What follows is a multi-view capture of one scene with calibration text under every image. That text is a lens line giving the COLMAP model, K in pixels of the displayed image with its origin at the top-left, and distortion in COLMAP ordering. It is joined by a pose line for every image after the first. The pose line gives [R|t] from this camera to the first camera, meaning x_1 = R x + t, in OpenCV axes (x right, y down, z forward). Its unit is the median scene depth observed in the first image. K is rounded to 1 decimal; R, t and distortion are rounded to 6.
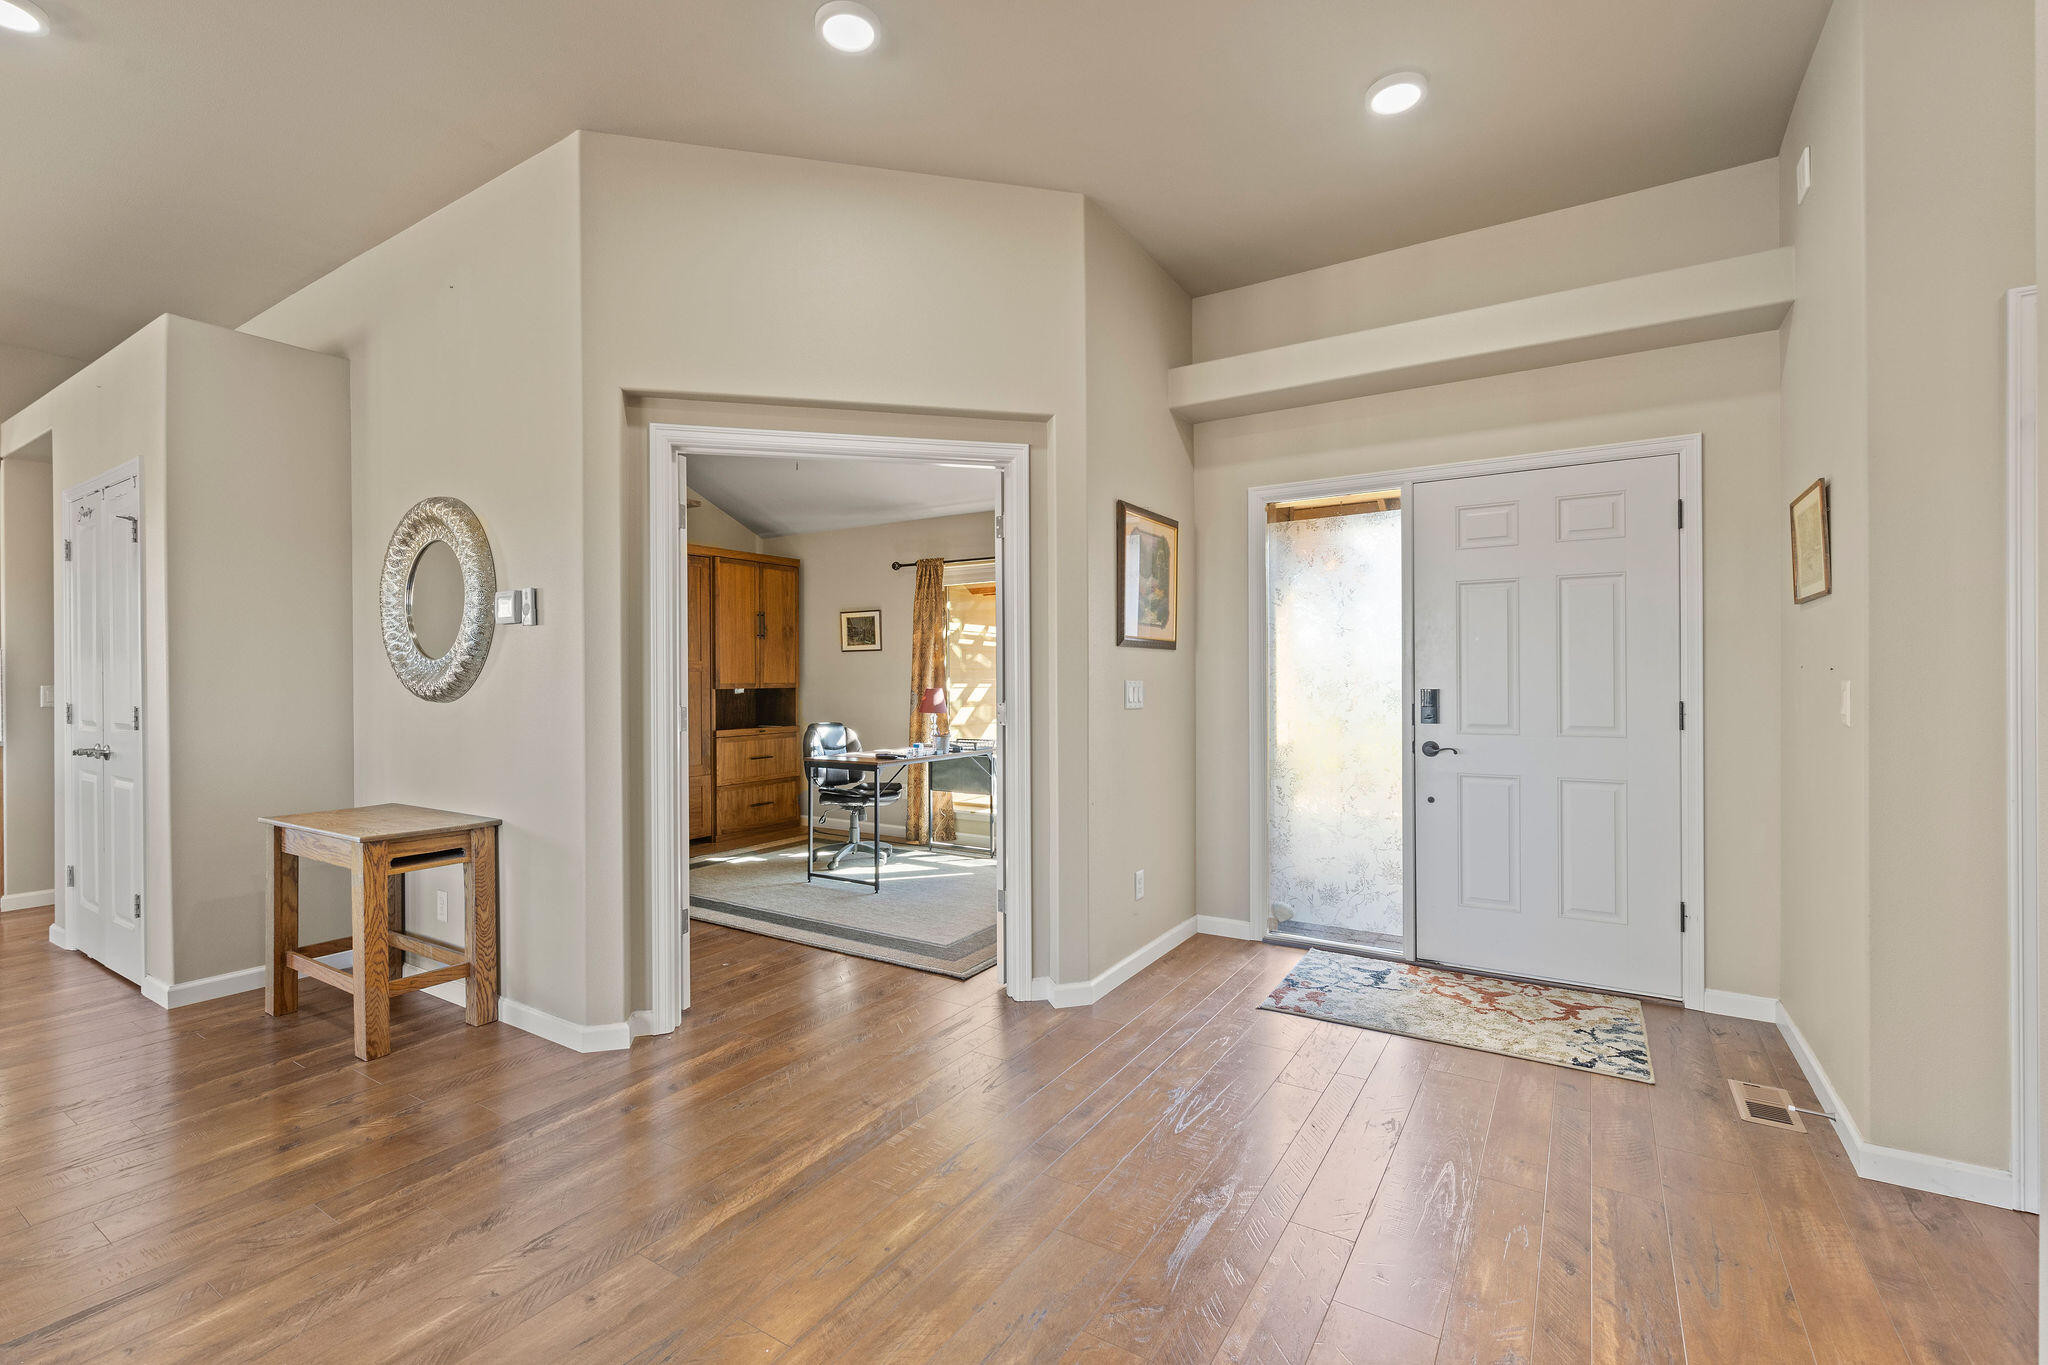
lens RADIAL K [[884.6, 0, 1031.1], [0, 884.6, 679.3], [0, 0, 1]] dist [-0.000546, 0.001806]
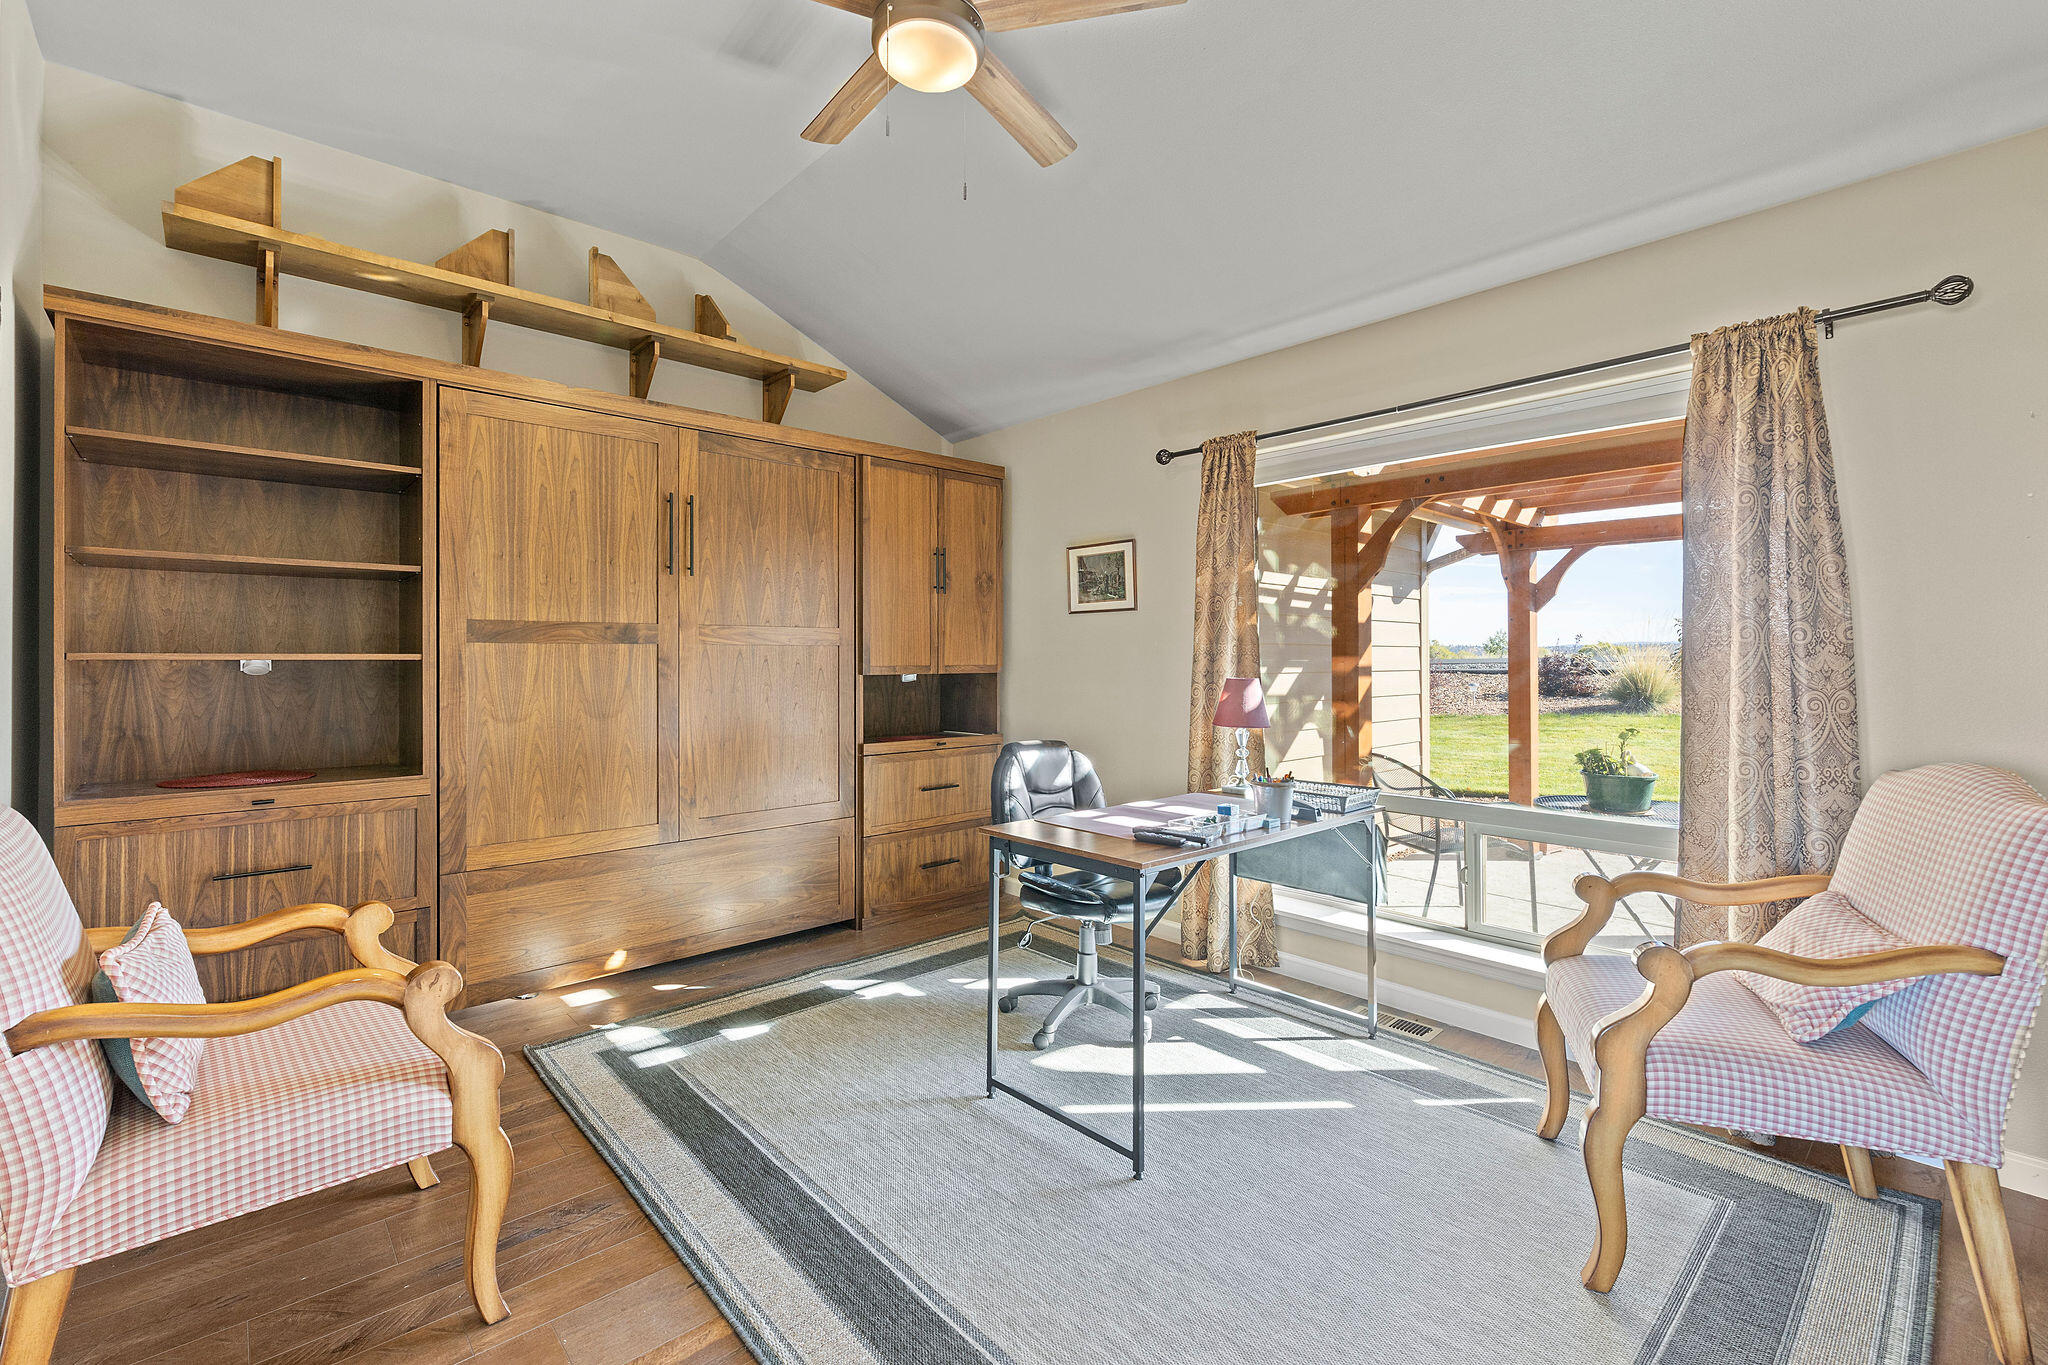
lens RADIAL K [[884.6, 0, 1025.7], [0, 884.6, 666.5], [0, 0, 1]] dist [-0.000546, 0.001806]
pose [[0.963354, 0.006554, -0.268154, -0.088061], [-0.004853, 0.999964, 0.007006, 0.000646], [0.268190, -0.005448, 0.963351, 0.448888]]
